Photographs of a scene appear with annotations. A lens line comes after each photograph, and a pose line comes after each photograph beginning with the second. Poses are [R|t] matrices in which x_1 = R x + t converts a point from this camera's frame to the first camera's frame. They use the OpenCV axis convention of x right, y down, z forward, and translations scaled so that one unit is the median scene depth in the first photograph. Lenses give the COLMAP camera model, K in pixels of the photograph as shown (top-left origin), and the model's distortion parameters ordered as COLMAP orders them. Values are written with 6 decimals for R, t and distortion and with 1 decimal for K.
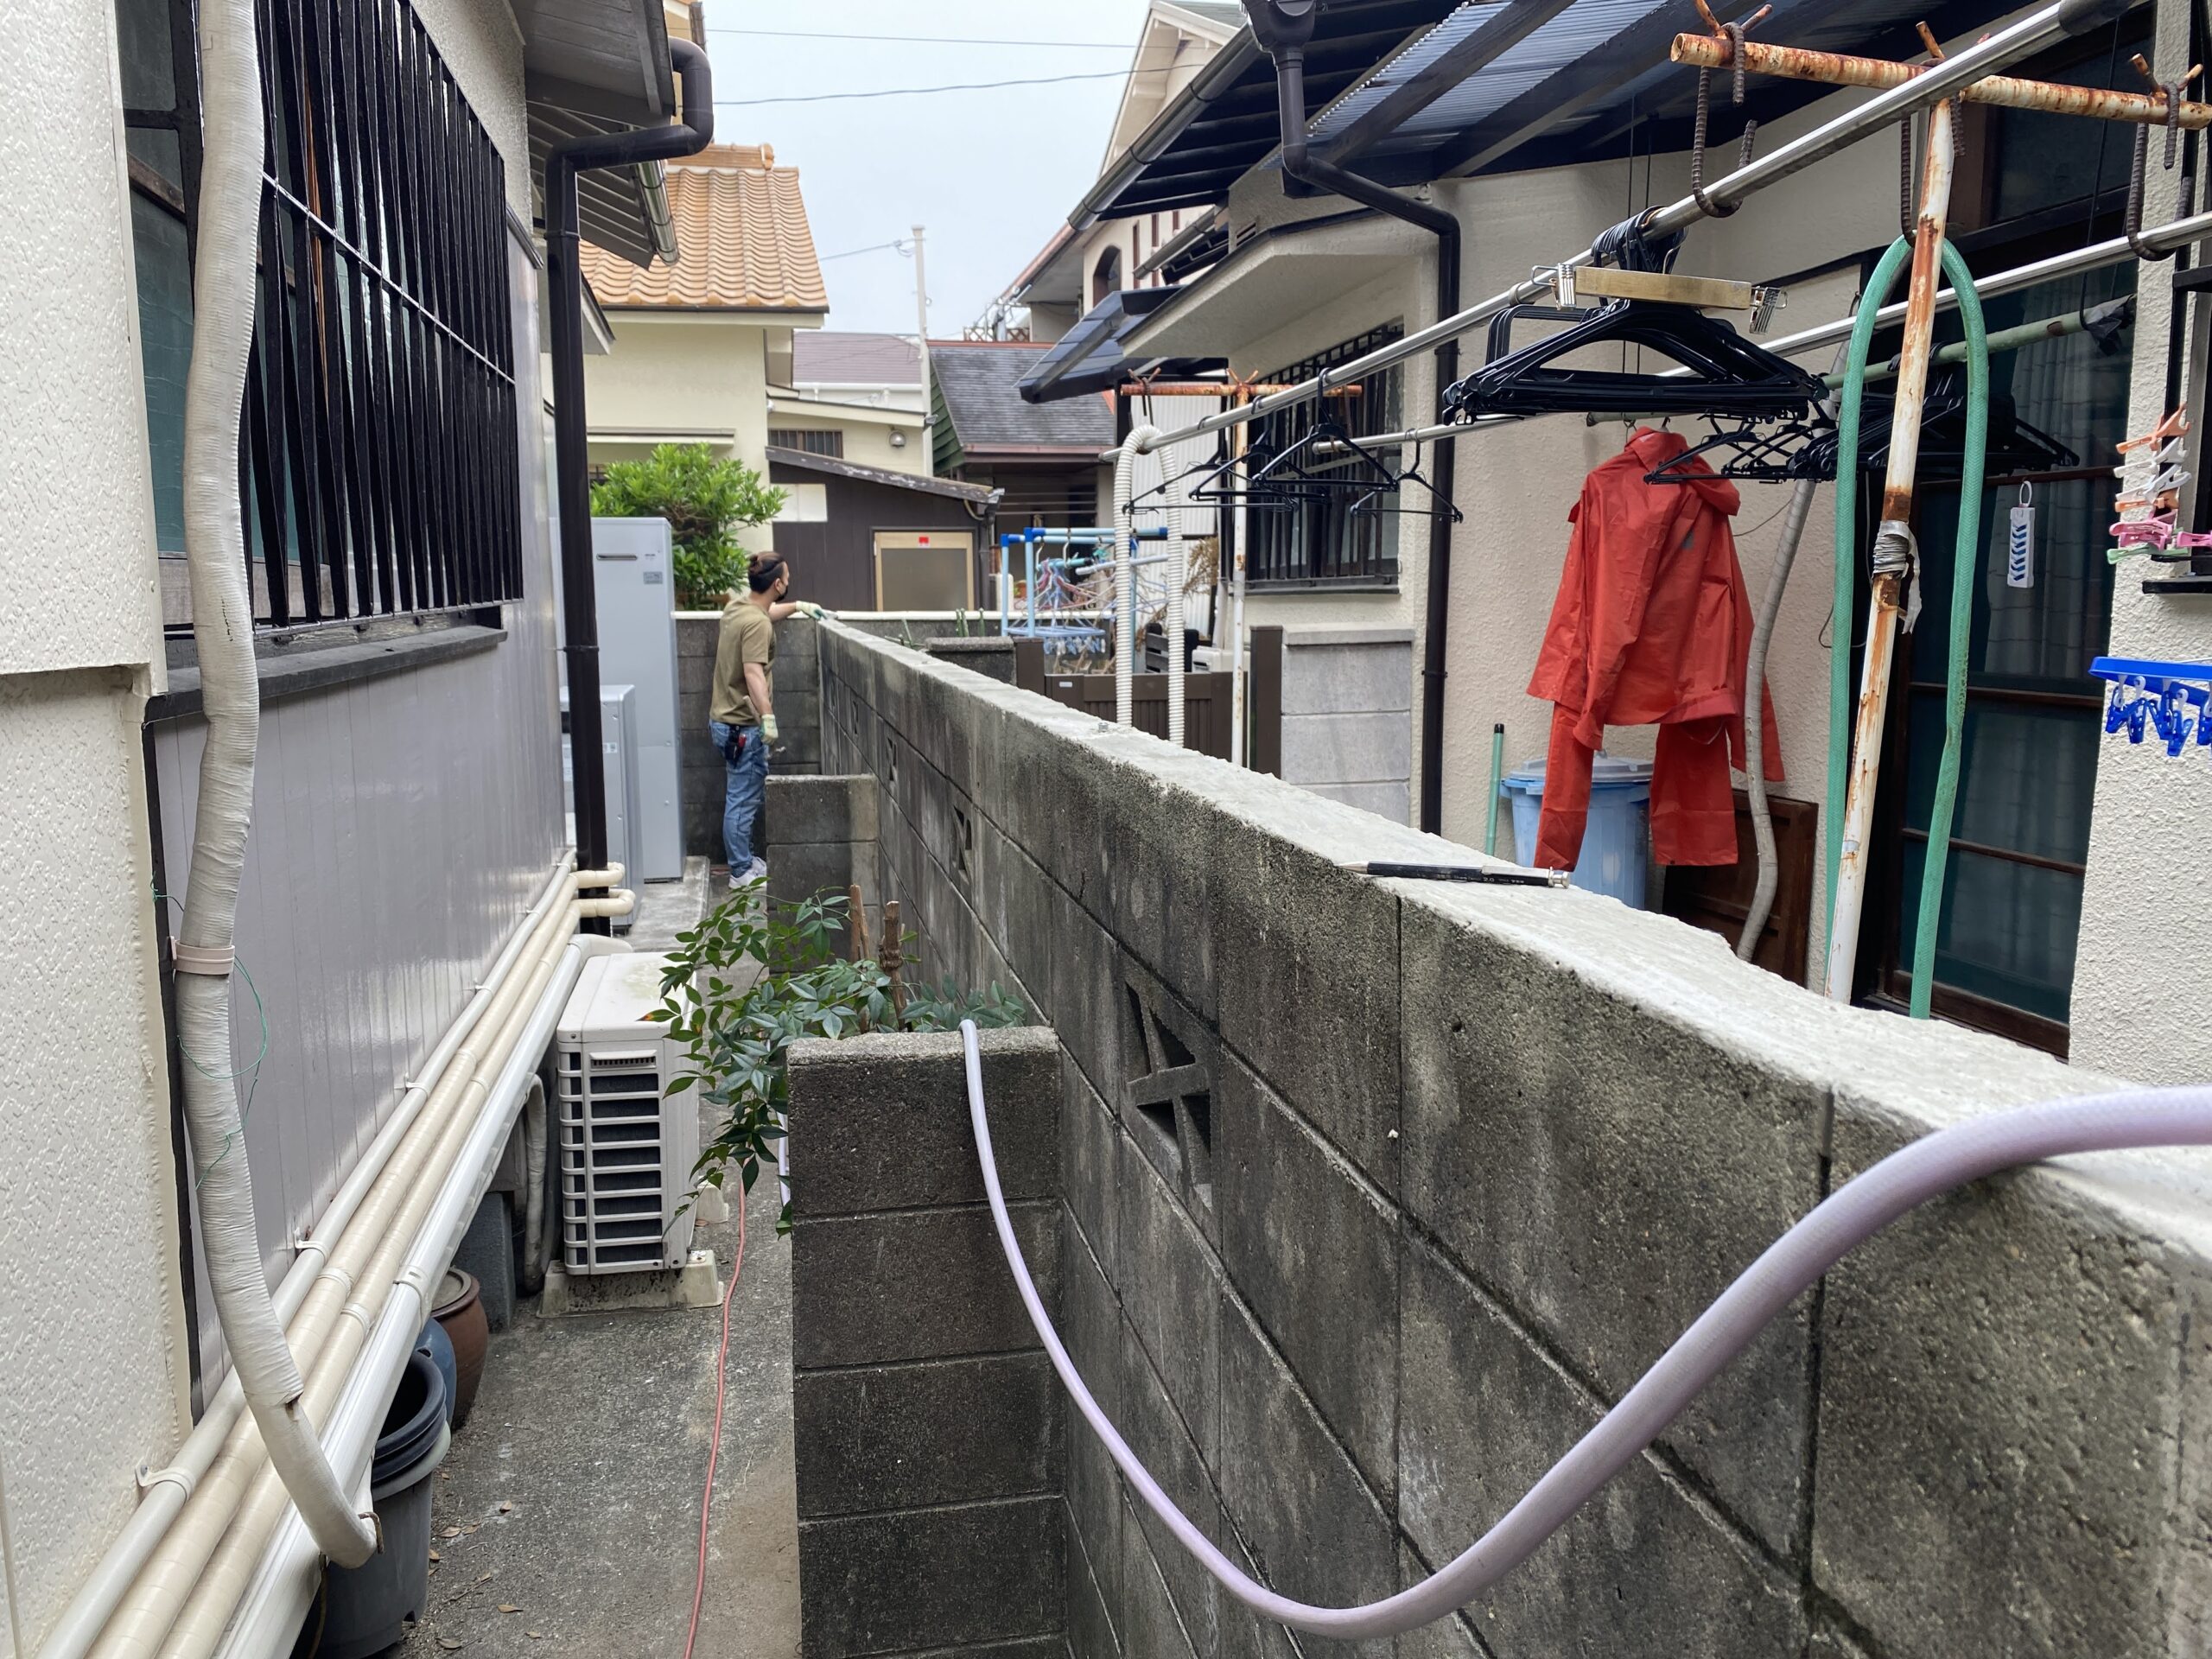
lens RADIAL K [[1734.7, 0, 1106.0], [0, 1734.7, 829.5], [0, 0, 1]] dist [0.050151, 0.000327]
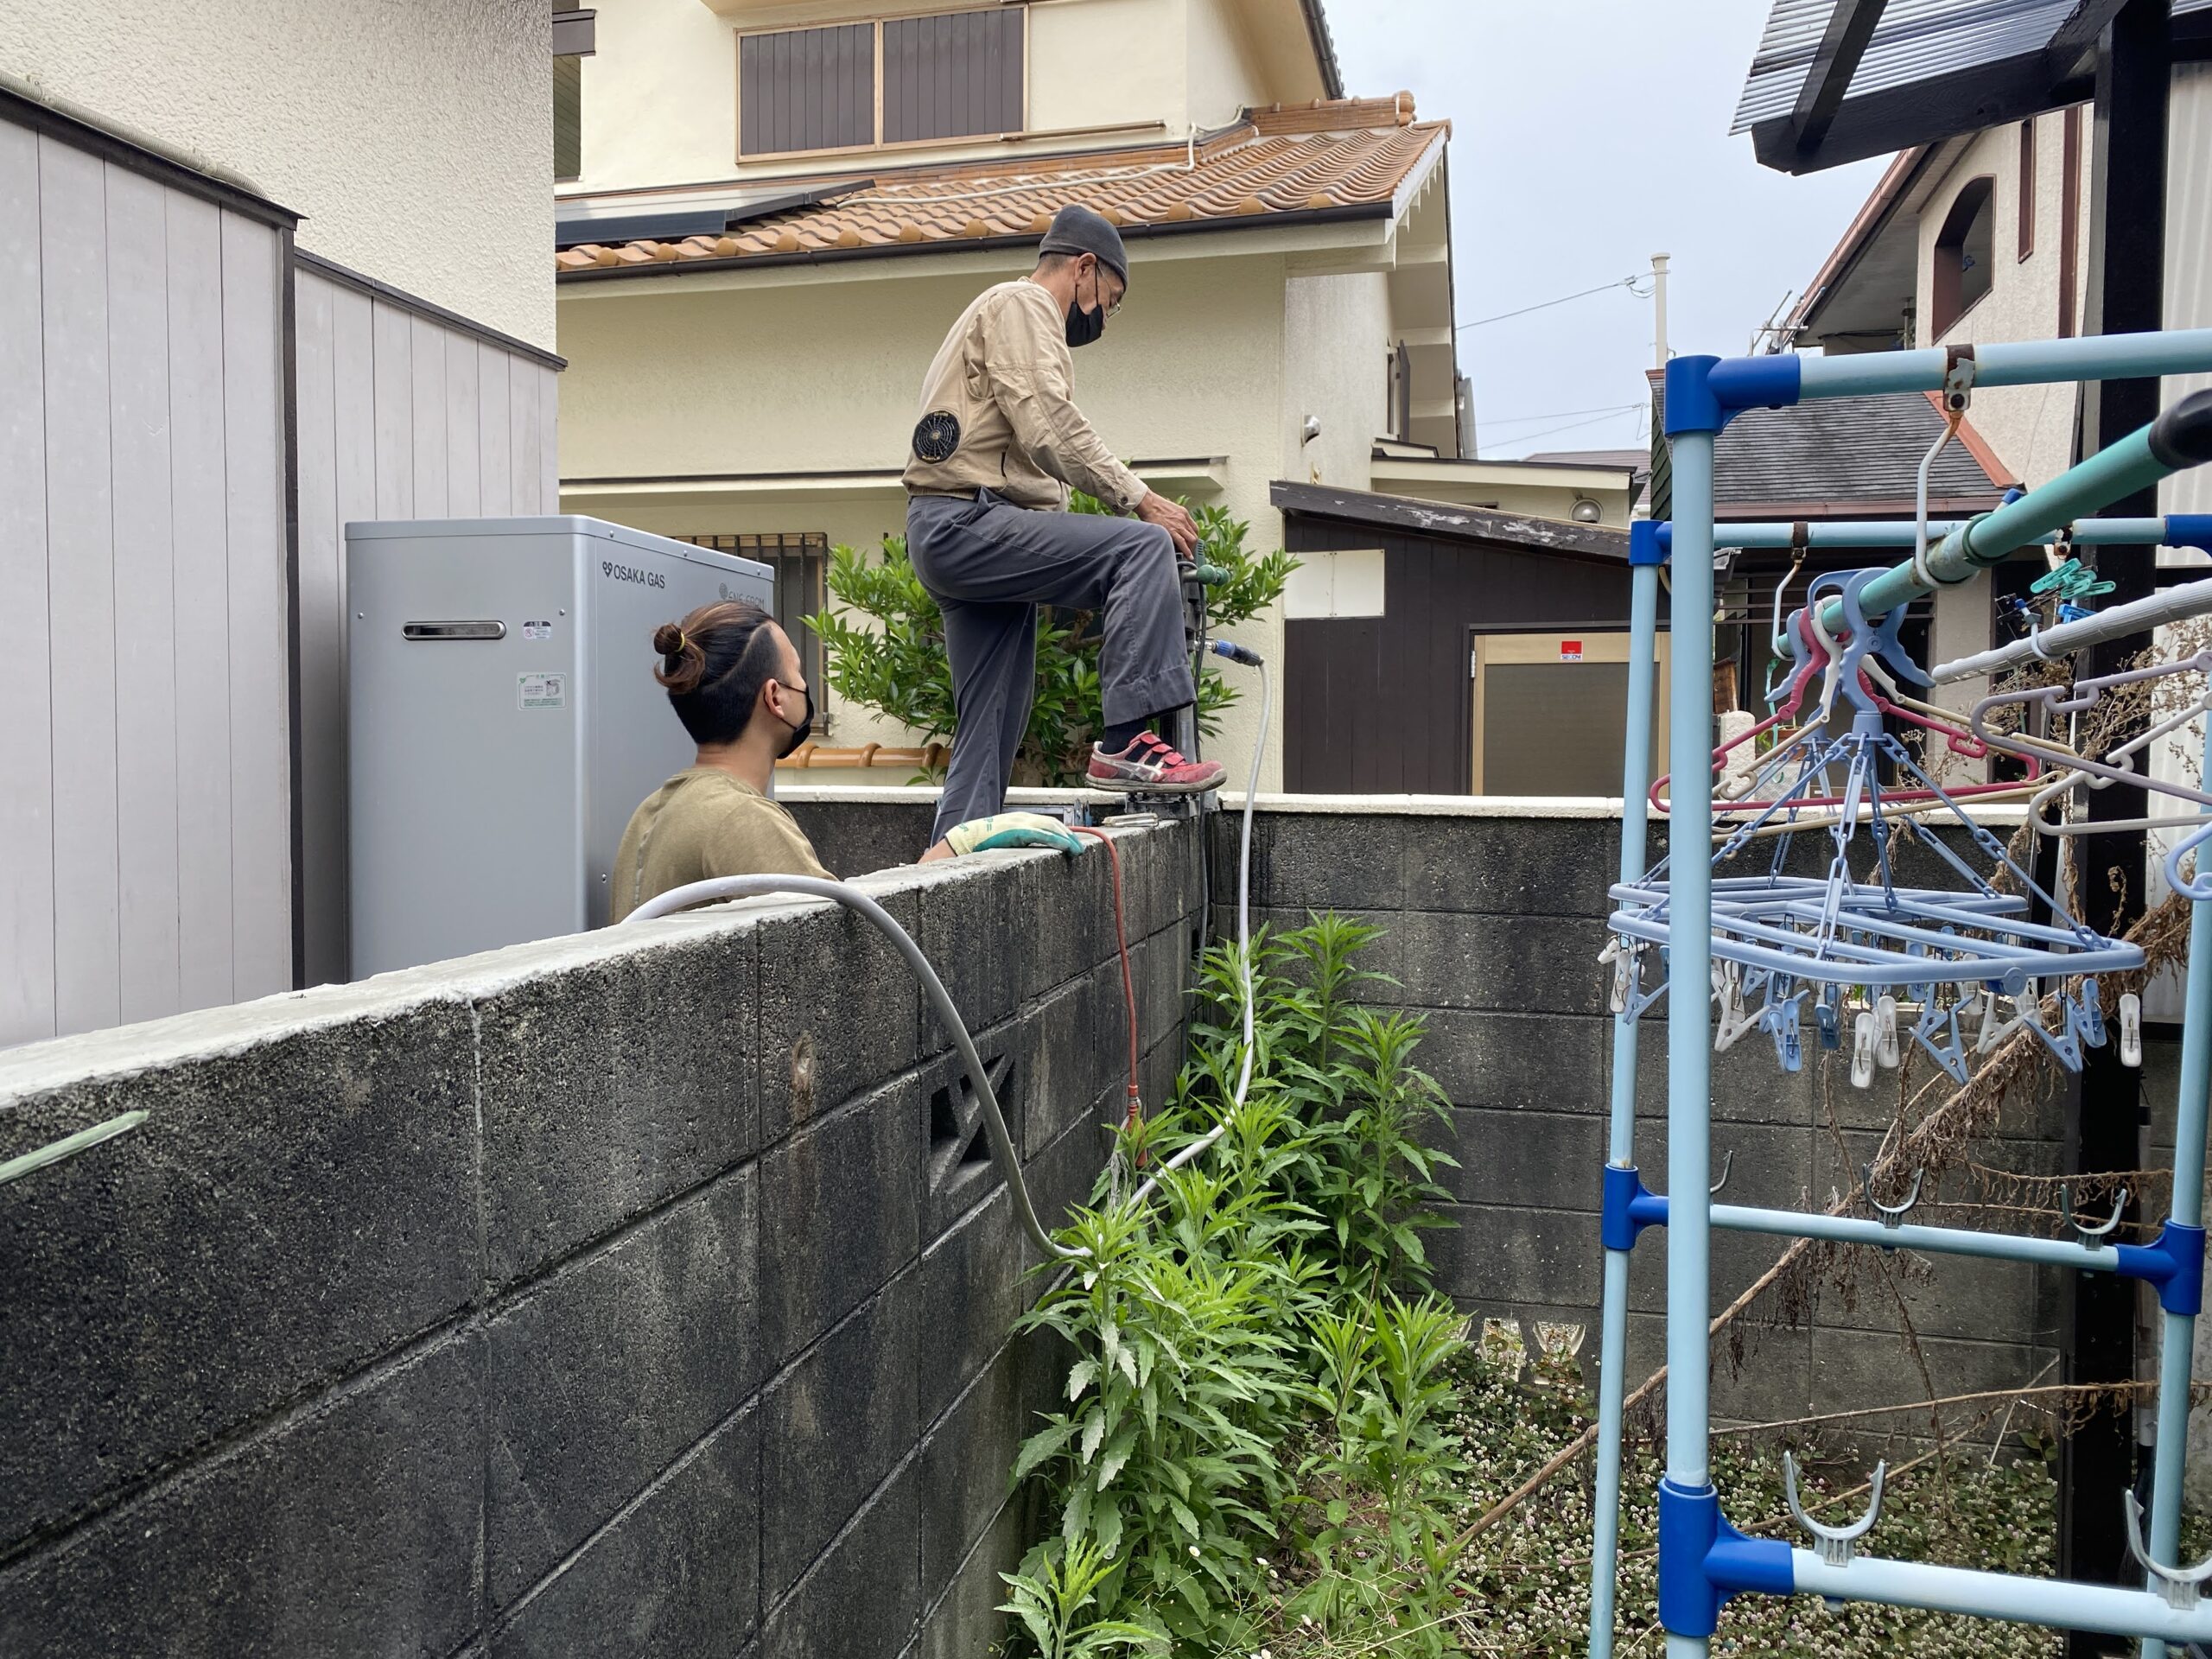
lens RADIAL K [[1761.6, 0, 1082.2], [0, 1761.6, 834.8], [0, 0, 1]] dist [0.002769, 0.006112]
pose [[0.904910, 0.027180, -0.424734, -0.050554], [-0.064561, 0.995176, -0.073864, -0.243145], [0.420678, 0.094262, 0.902300, 1.805585]]
